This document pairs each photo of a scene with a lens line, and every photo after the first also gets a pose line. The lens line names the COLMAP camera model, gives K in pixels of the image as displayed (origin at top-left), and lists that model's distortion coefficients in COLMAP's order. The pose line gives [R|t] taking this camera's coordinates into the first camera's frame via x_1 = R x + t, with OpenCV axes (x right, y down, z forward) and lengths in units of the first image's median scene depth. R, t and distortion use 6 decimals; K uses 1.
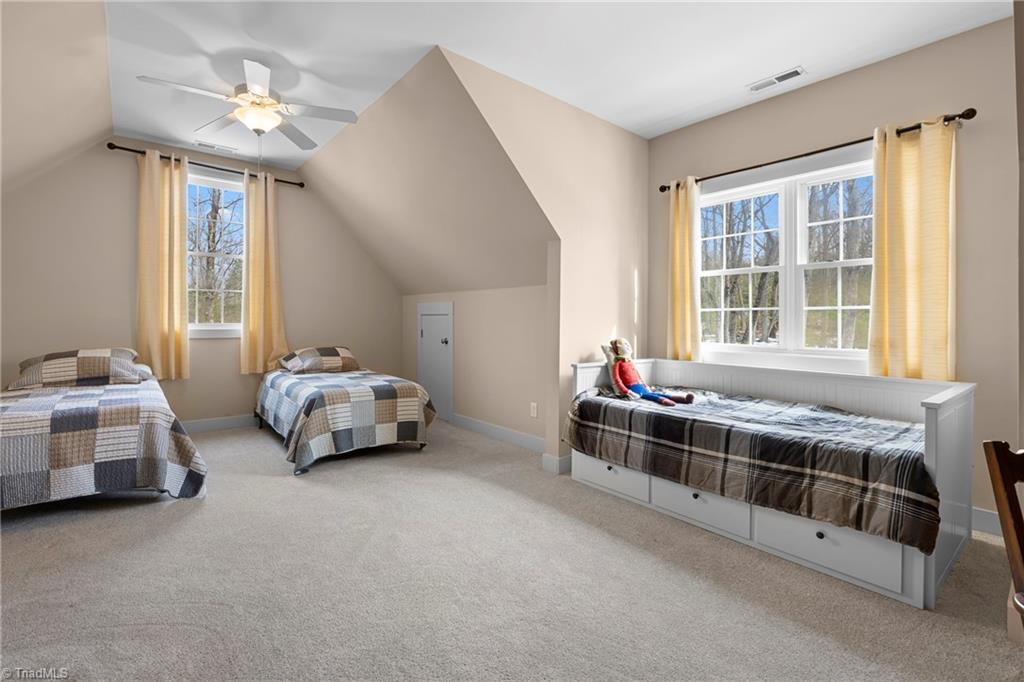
lens RADIAL K [[465.8, 0, 513.0], [0, 465.8, 332.1], [0, 0, 1]] dist [-0.003847, -0.000196]
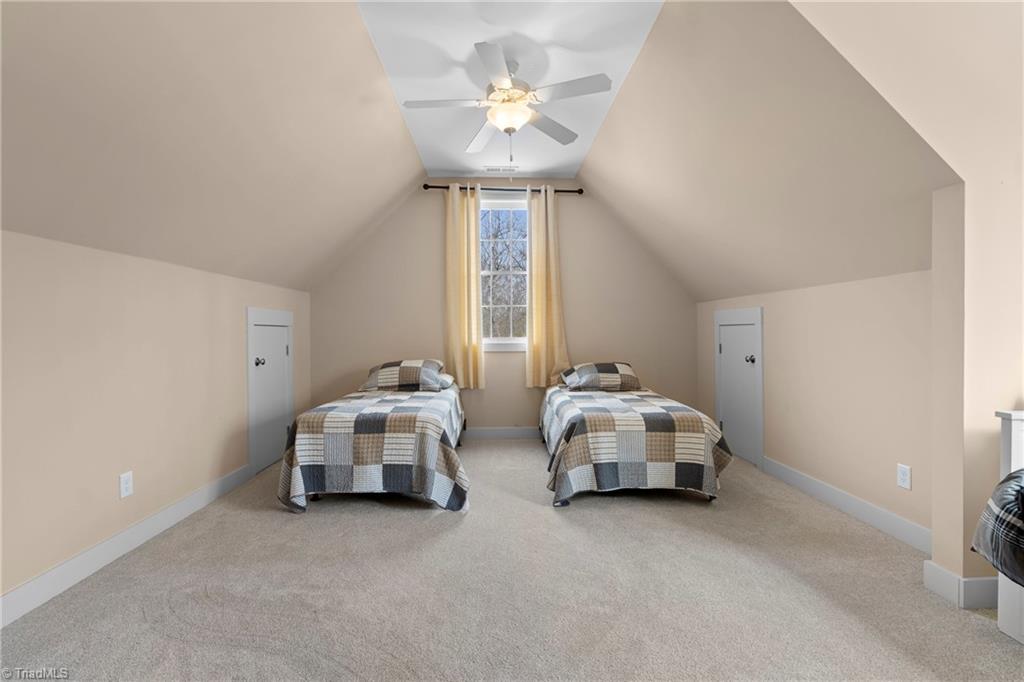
lens RADIAL K [[465.8, 0, 502.2], [0, 465.8, 336.4], [0, 0, 1]] dist [-0.003847, -0.000196]
pose [[0.784401, -0.006664, -0.620219, 0.011677], [-0.004712, 0.999849, -0.016702, -0.004799], [0.620237, 0.016024, 0.784251, 0.221775]]
